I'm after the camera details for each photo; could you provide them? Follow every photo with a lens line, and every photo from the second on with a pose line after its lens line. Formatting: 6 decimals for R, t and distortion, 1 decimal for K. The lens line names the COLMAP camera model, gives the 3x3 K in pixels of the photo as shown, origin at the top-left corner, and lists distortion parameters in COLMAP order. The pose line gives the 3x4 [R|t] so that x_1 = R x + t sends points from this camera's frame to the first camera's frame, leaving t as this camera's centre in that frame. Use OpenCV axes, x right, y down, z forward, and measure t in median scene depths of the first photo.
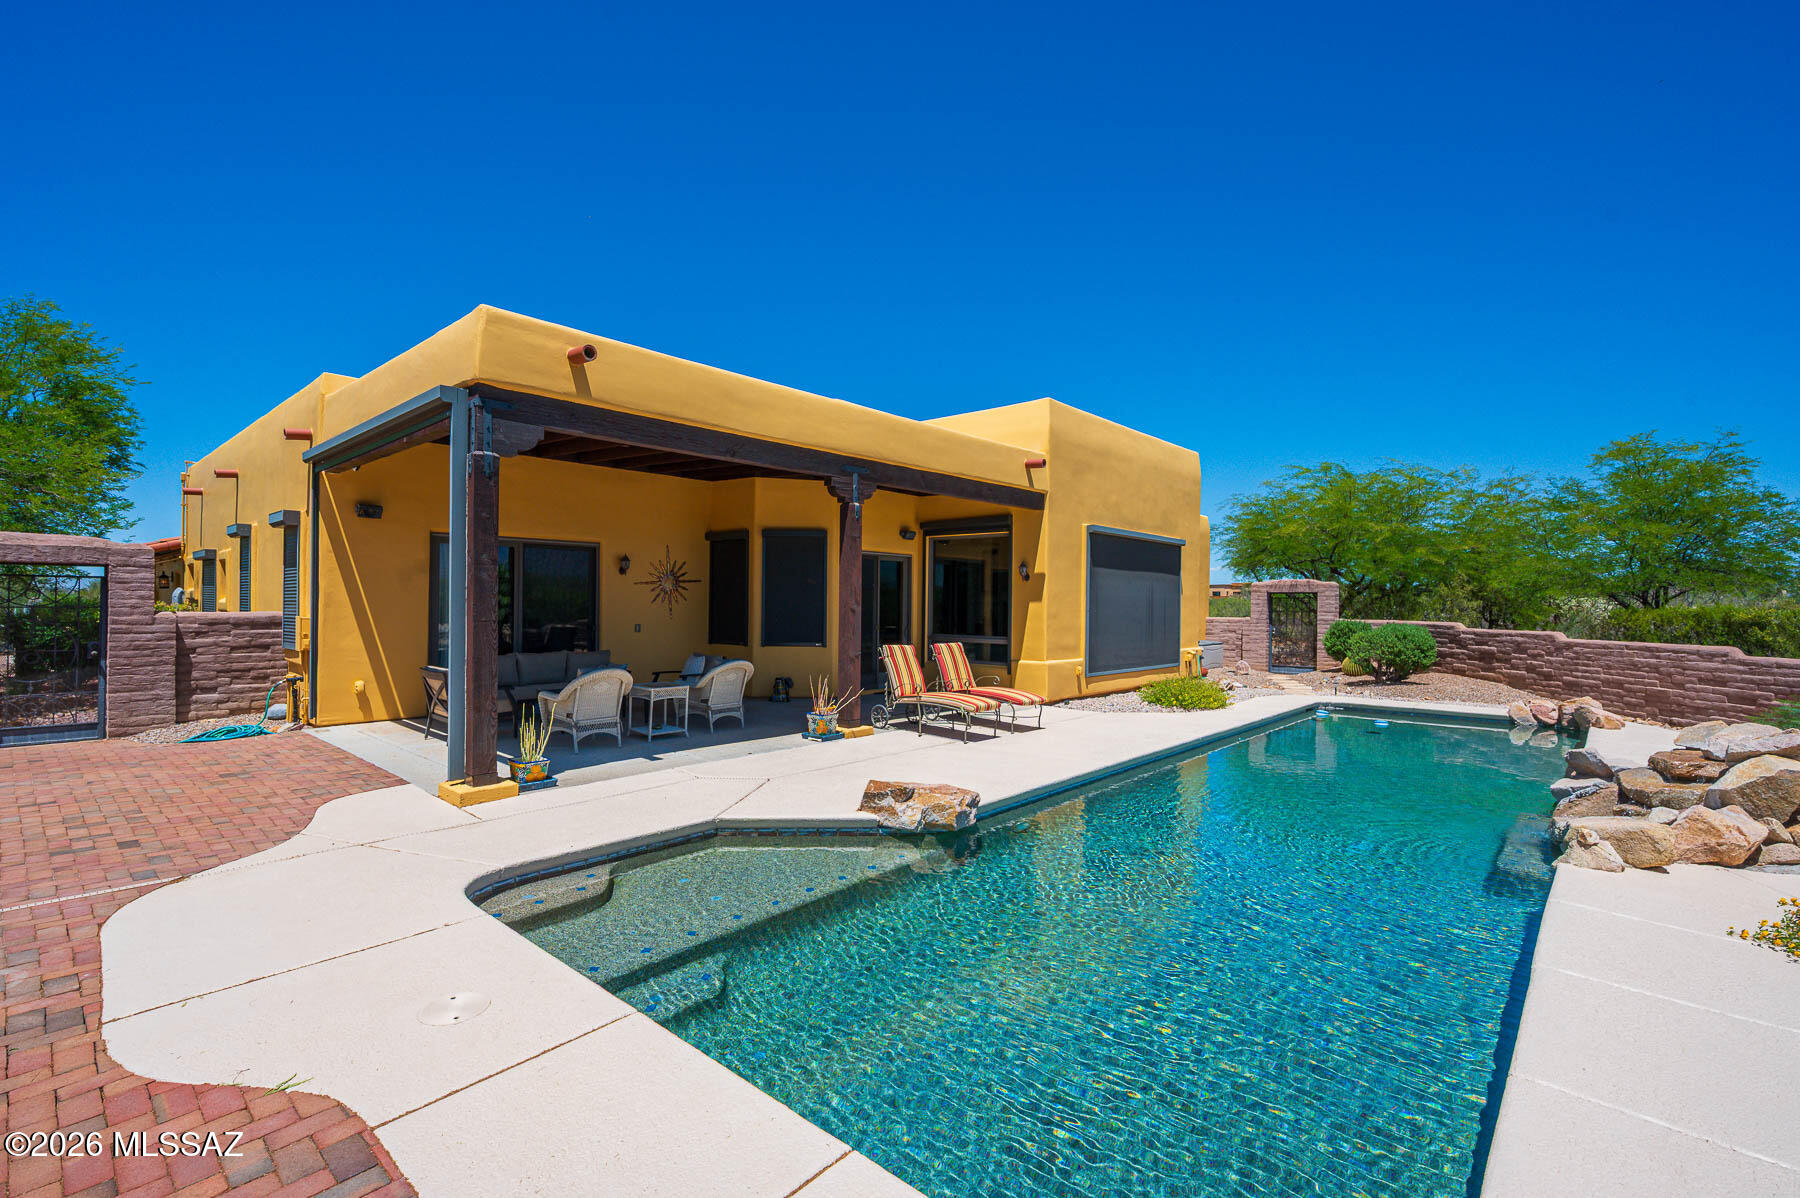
lens RADIAL K [[796.6, 0, 900.0], [0, 796.6, 599.0], [0, 0, 1]] dist [-0.000817, -0.000041]
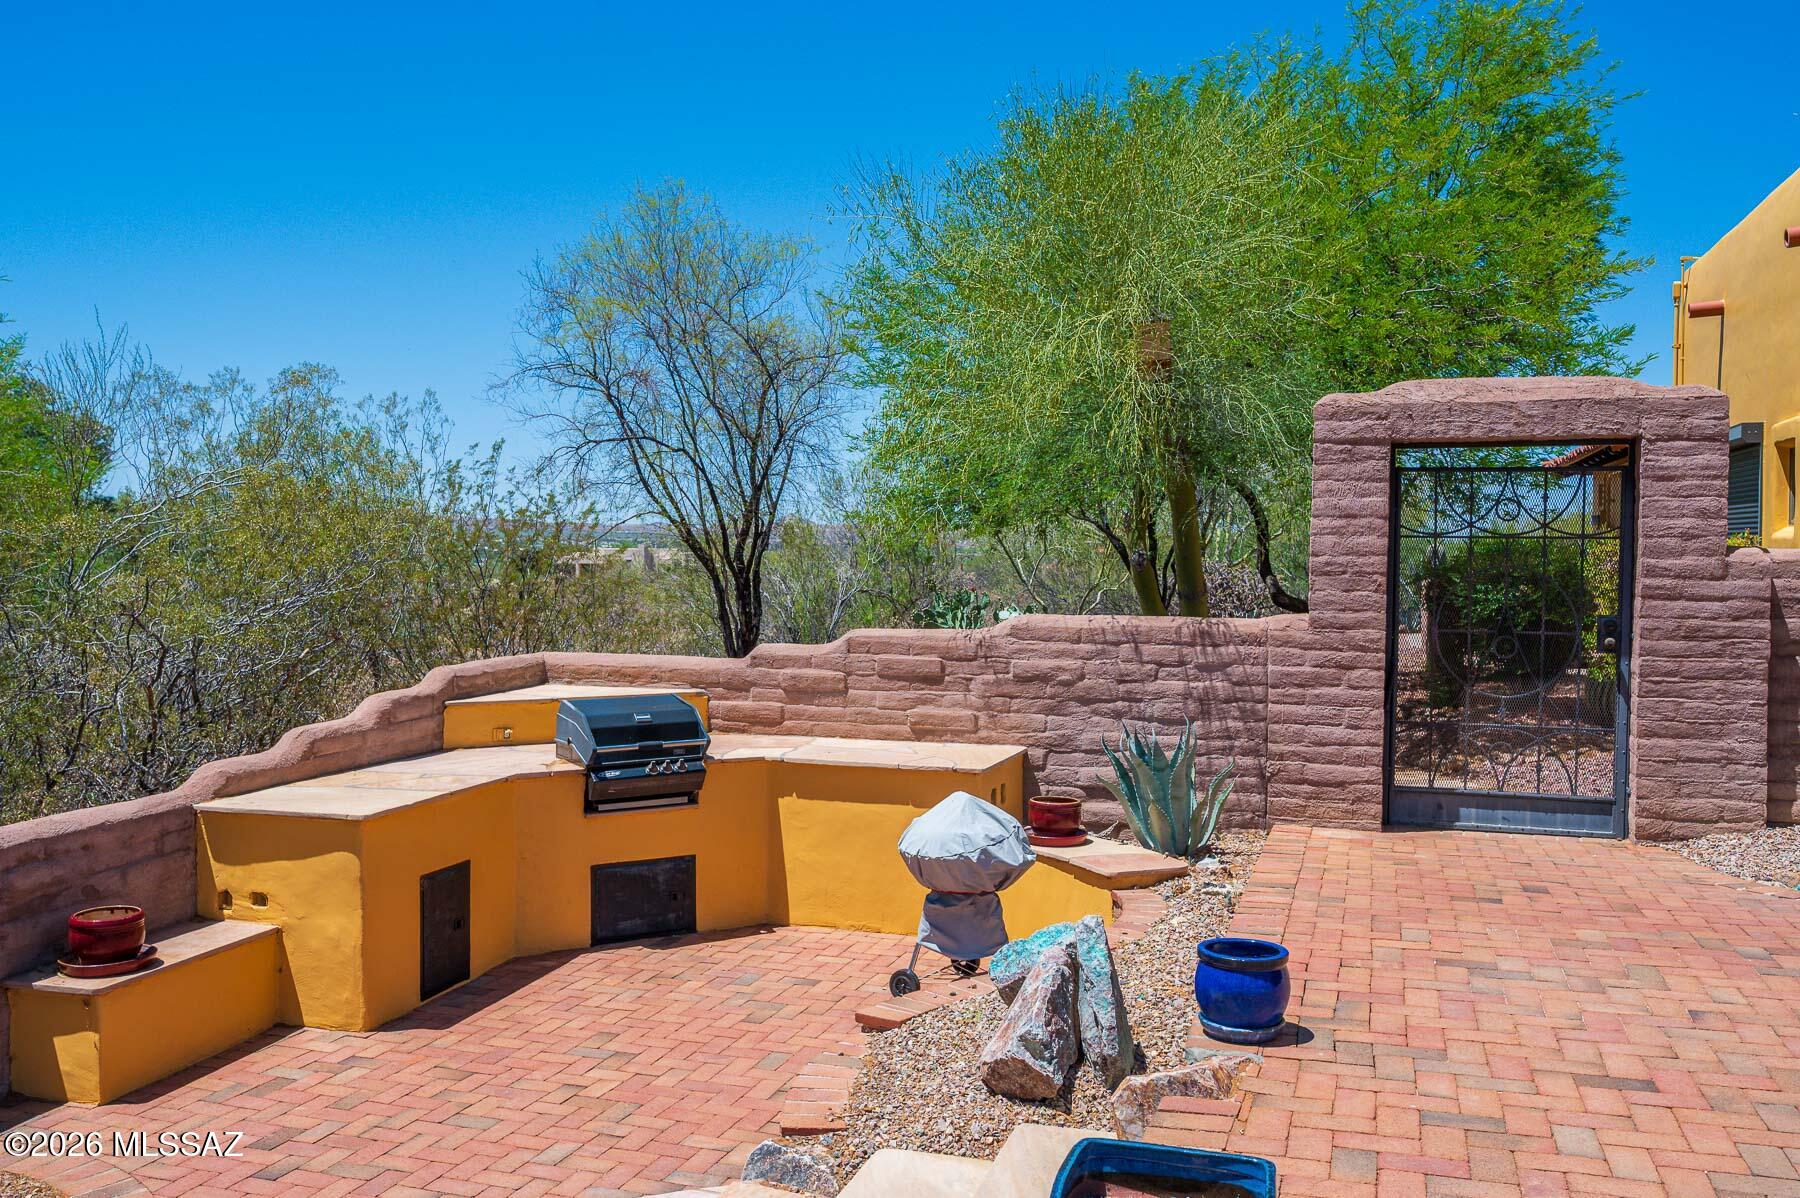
lens RADIAL K [[1535.9, 0, 900.0], [0, 1535.9, 599.0], [0, 0, 1]] dist [-0.003520, -0.000322]
pose [[0.398938, 0.021310, -0.916730, -0.379092], [0.009573, 0.999579, 0.027402, 0.016431], [0.916928, -0.019707, 0.398566, 0.293187]]
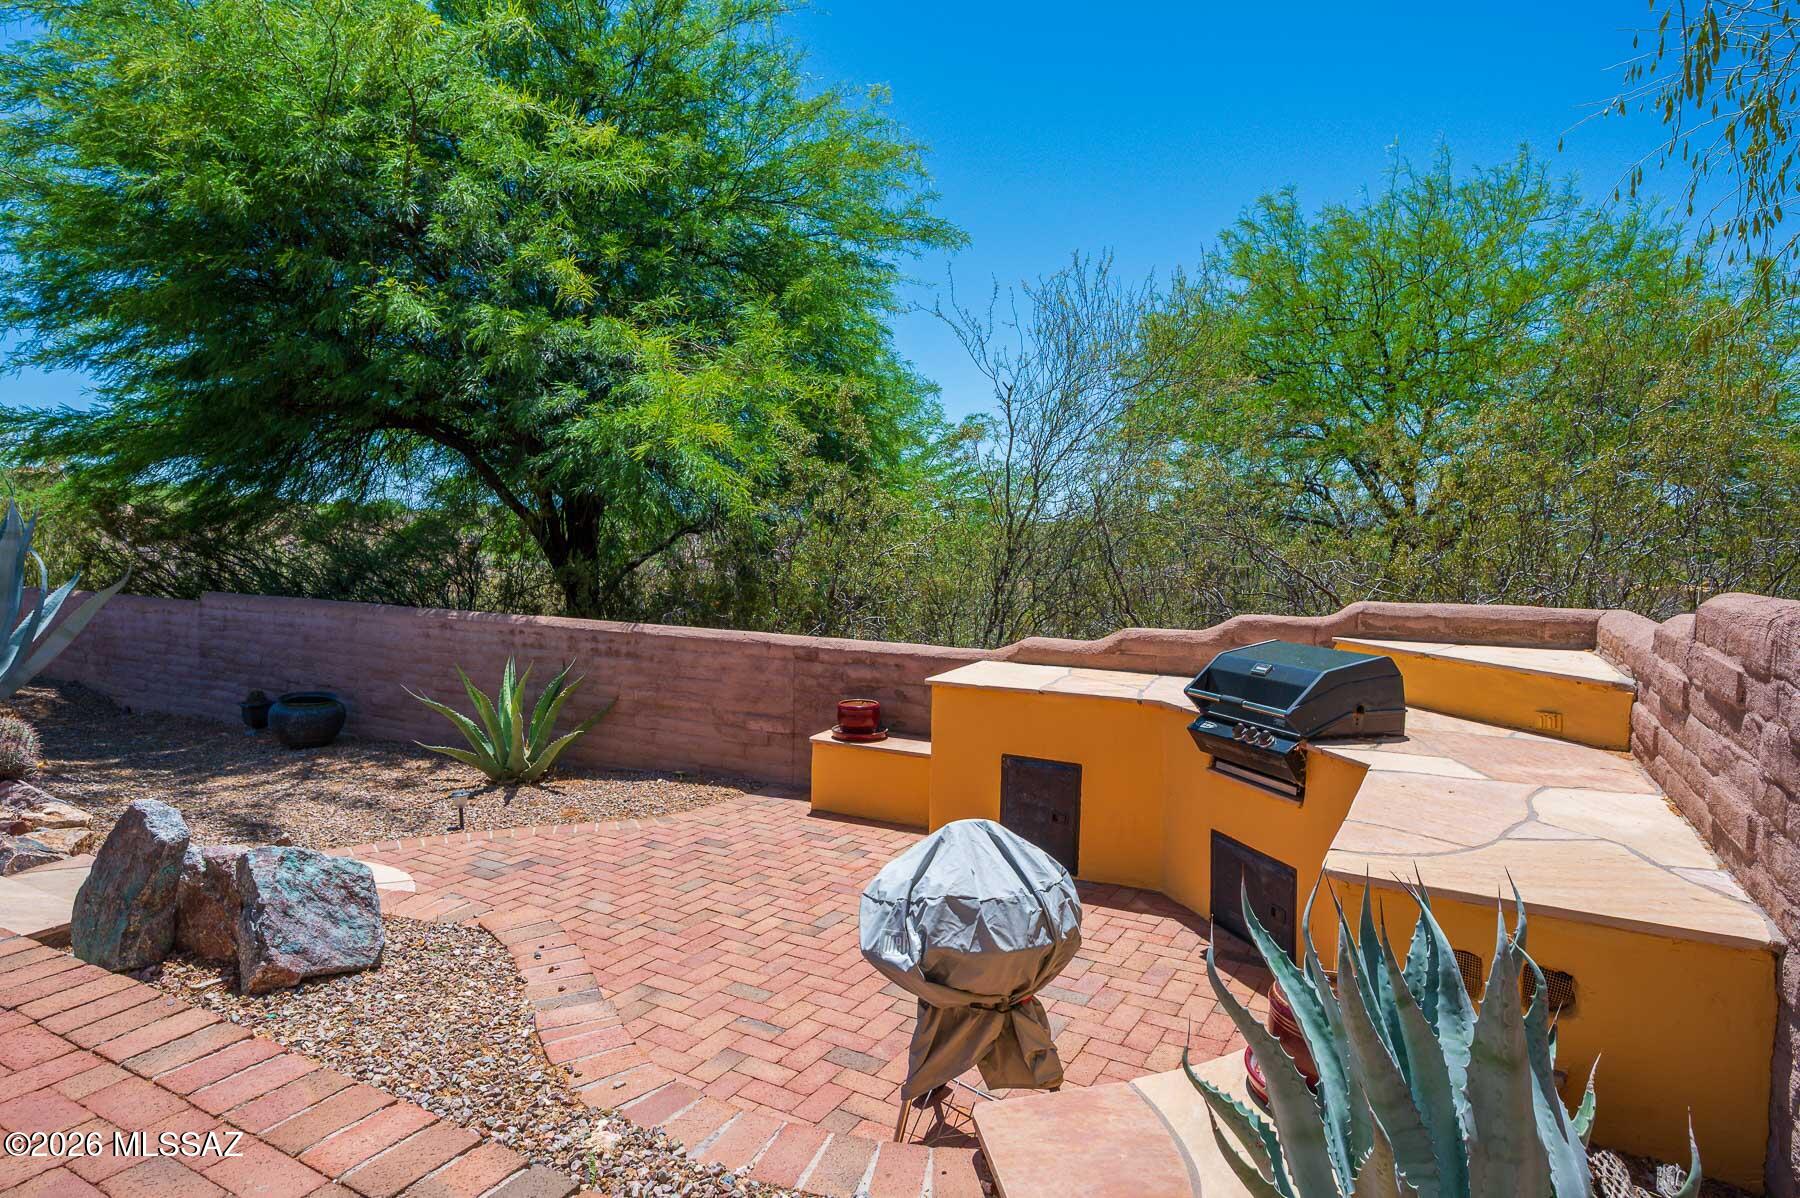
lens RADIAL K [[1015.2, 0, 900.0], [0, 1015.2, 599.0], [0, 0, 1]] dist [0.002045, 0.000142]
pose [[-0.975510, -0.008778, -0.219778, -1.074750], [-0.022778, 0.997863, 0.061245, 0.056888], [0.218770, 0.064751, -0.973626, 1.004360]]
